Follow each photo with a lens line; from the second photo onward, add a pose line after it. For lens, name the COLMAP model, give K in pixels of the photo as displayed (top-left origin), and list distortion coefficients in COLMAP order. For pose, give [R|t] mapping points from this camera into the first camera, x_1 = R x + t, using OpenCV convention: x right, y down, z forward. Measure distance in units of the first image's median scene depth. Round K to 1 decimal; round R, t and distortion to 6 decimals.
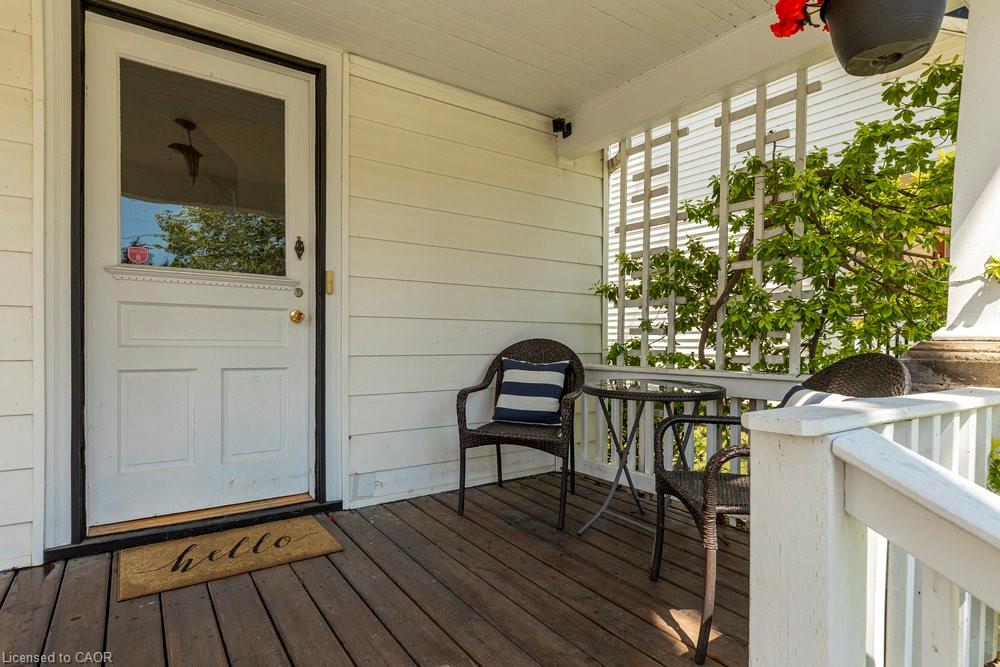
lens RADIAL K [[537.5, 0, 498.8], [0, 537.5, 339.2], [0, 0, 1]] dist [0.002979, 0.000077]
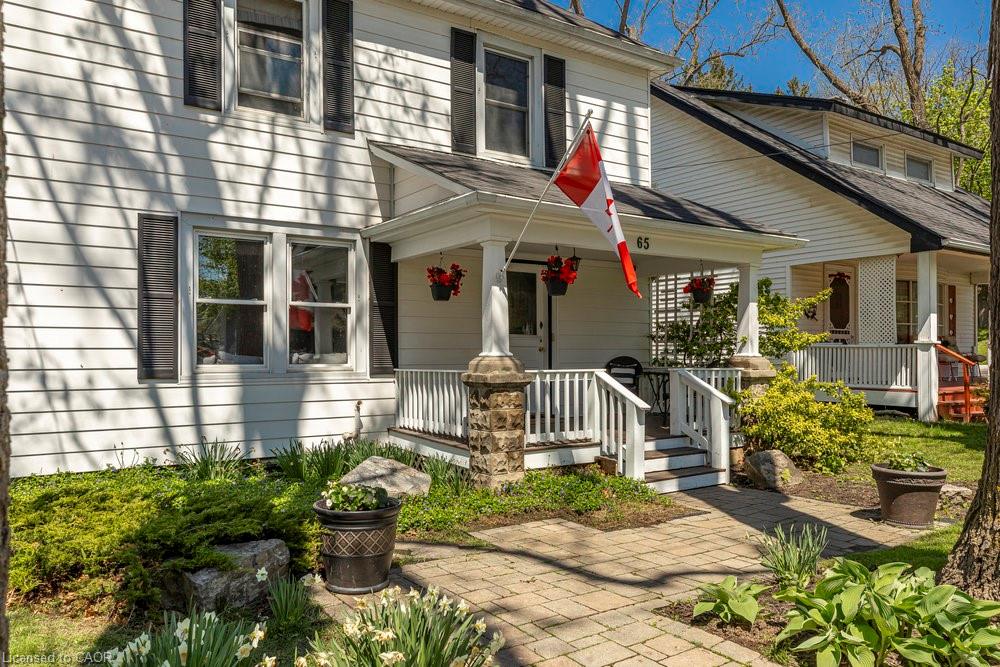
lens RADIAL K [[729.4, 0, 502.9], [0, 729.4, 335.5], [0, 0, 1]] dist [0.001720, 0.002291]
pose [[0.999798, -0.006876, -0.018886, -0.442787], [0.006445, 0.999720, -0.022749, -0.023971], [0.019037, 0.022622, 0.999563, -2.511310]]
